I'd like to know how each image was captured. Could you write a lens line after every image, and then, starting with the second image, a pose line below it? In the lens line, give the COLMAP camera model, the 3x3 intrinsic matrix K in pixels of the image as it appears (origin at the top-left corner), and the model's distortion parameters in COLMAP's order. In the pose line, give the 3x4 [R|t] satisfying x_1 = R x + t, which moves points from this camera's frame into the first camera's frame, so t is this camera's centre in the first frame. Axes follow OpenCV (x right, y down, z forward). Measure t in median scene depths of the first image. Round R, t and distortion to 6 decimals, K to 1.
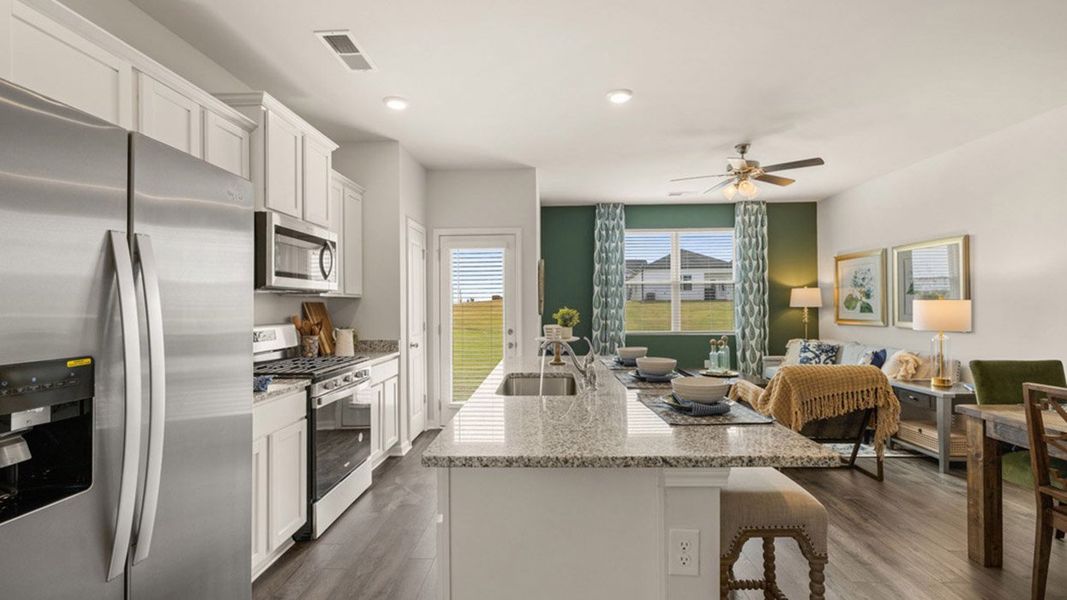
lens RADIAL K [[444.8, 0, 531.9], [0, 444.8, 301.8], [0, 0, 1]] dist [-0.002222, -0.000727]
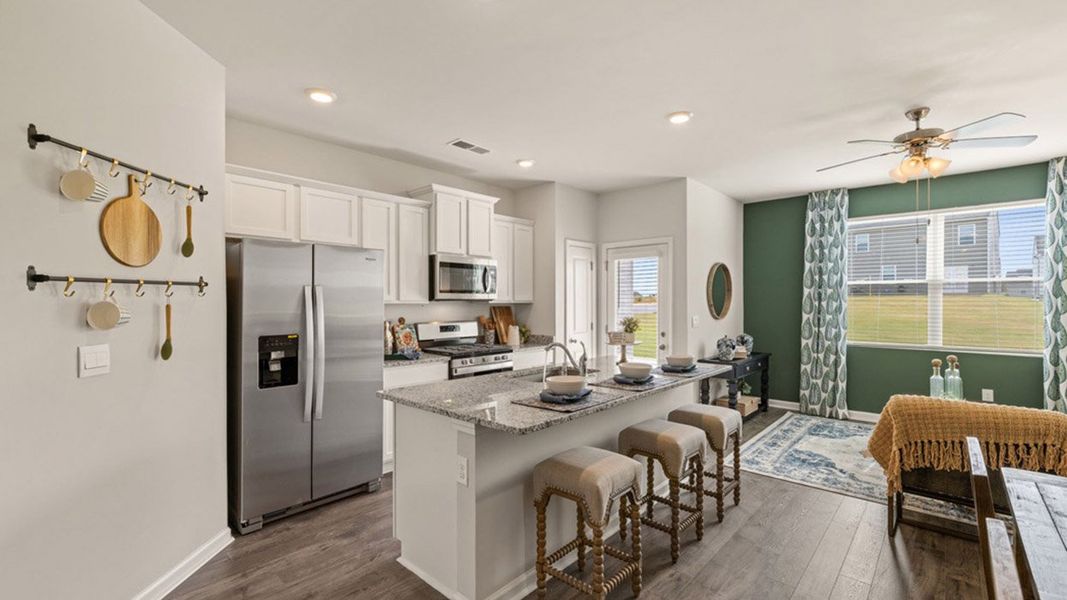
lens RADIAL K [[444.8, 0, 531.9], [0, 444.8, 301.8], [0, 0, 1]] dist [-0.002222, -0.000727]
pose [[0.763033, 0.007006, -0.646322, 0.352424], [-0.000400, 0.999946, 0.010368, -0.019402], [0.646360, -0.007652, 0.762994, -0.020601]]
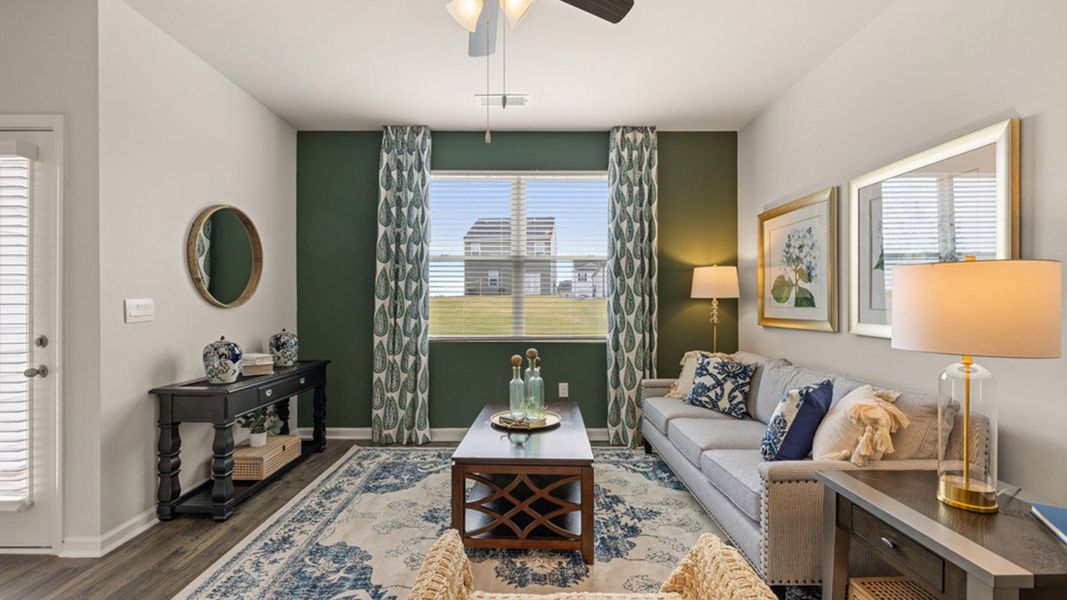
lens RADIAL K [[447.2, 0, 528.7], [0, 447.2, 302.3], [0, 0, 1]] dist [-0.001264, -0.000149]
pose [[0.998909, 0.007602, 0.046066, 0.378122], [-0.007942, 0.999943, 0.007202, 0.017107], [-0.046009, -0.007560, 0.998912, 0.450609]]
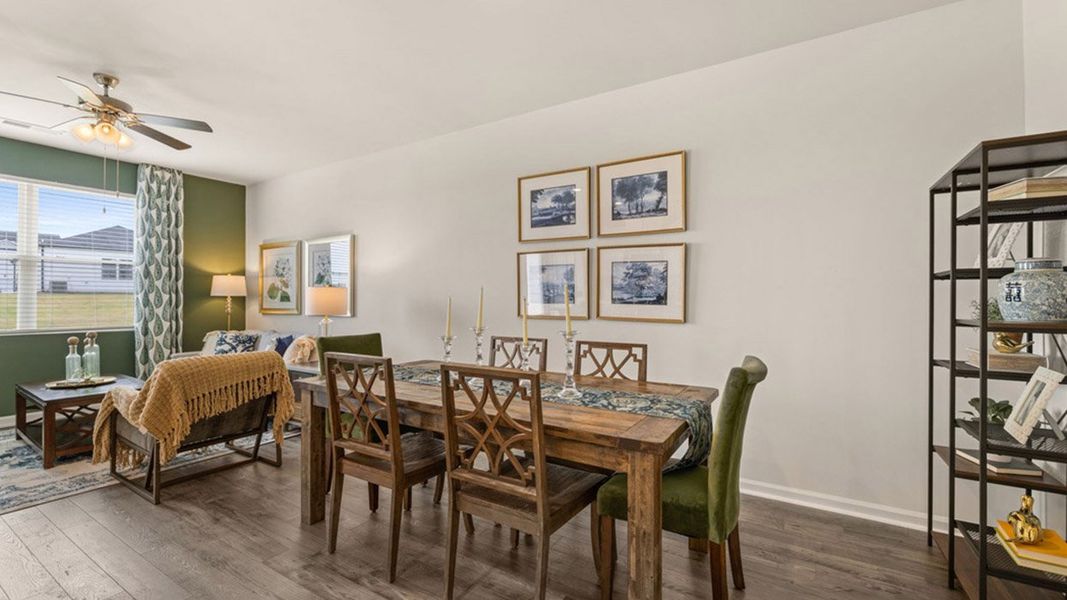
lens RADIAL K [[445.4, 0, 532.4], [0, 445.4, 298.1], [0, 0, 1]] dist [-0.000958, -0.000149]
pose [[0.486281, 0.012517, 0.873713, 0.129843], [-0.013389, 0.999887, -0.006873, 0.015757], [-0.873700, -0.008356, 0.486394, -0.003083]]
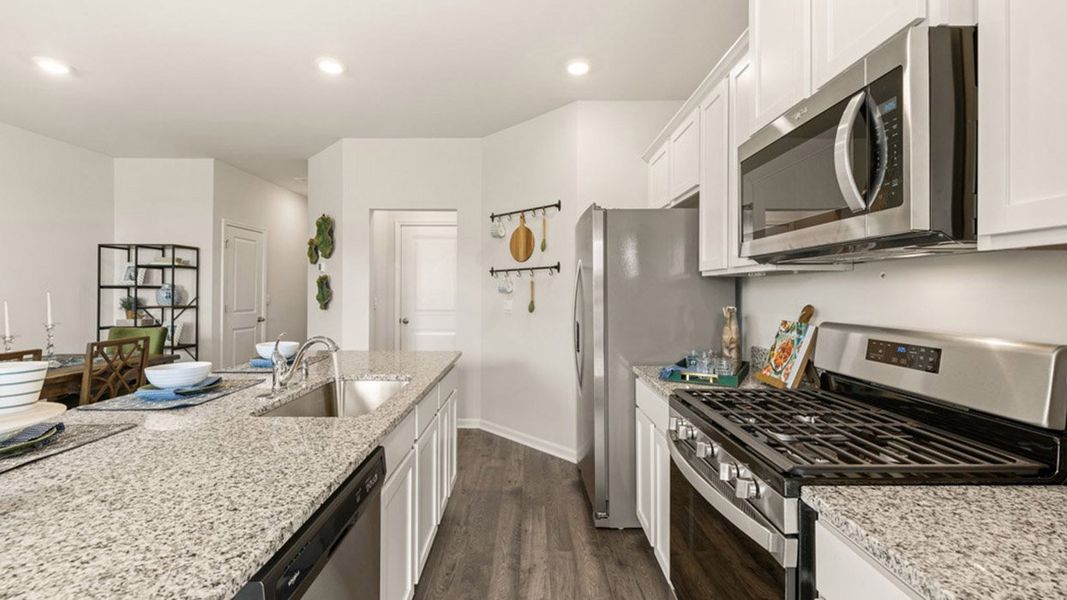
lens RADIAL K [[449.7, 0, 533.2], [0, 449.7, 289.5], [0, 0, 1]] dist [-0.000213, 0.000014]
pose [[-0.998648, 0.005568, -0.051684, -0.113071], [0.006104, 0.999929, -0.010217, 0.007053], [0.051624, -0.010519, -0.998611, 0.760708]]
